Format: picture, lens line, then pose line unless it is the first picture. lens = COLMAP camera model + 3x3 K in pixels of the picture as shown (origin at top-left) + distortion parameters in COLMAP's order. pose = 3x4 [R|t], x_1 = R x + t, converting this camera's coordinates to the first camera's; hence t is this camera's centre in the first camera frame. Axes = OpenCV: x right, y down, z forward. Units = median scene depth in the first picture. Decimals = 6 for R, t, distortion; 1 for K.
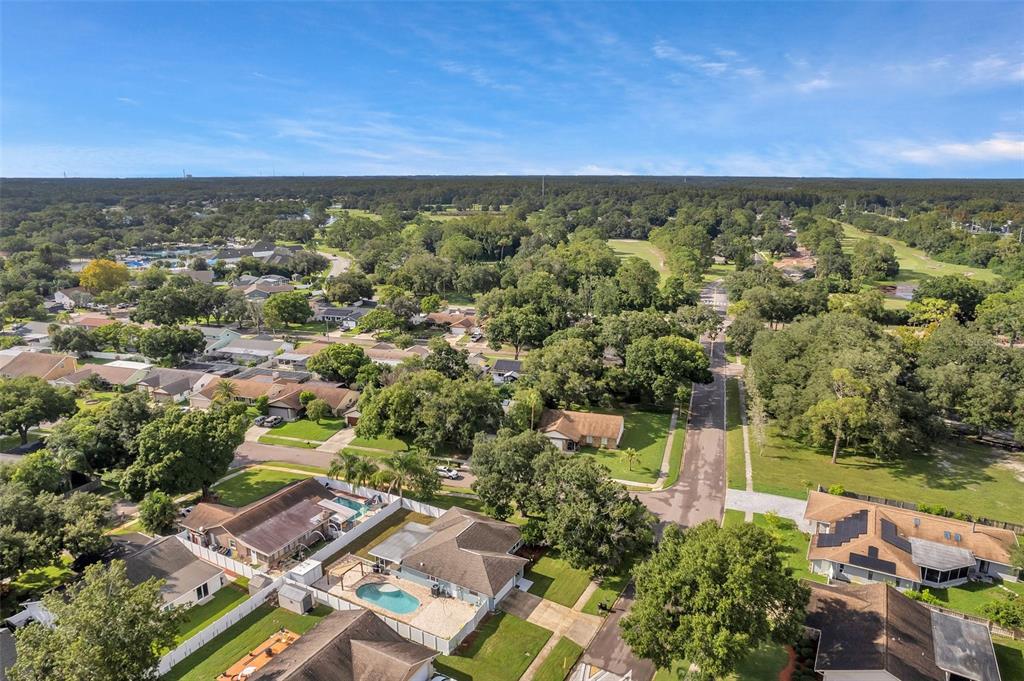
lens RADIAL K [[662.5, 0, 517.2], [0, 662.5, 339.6], [0, 0, 1]] dist [-0.072698, 0.070416]
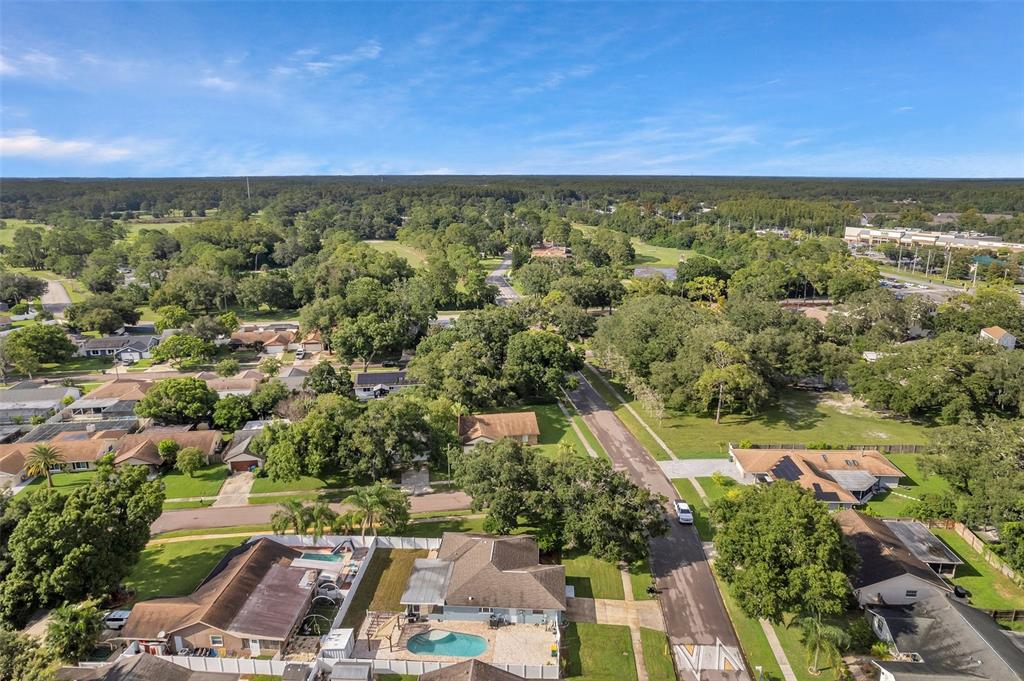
lens RADIAL K [[662.5, 0, 517.2], [0, 662.5, 339.6], [0, 0, 1]] dist [-0.072698, 0.070416]
pose [[0.901581, -0.106679, 0.419251, -0.310386], [0.106288, 0.994037, 0.024366, -0.024692], [-0.419350, 0.022594, 0.907543, 0.092503]]
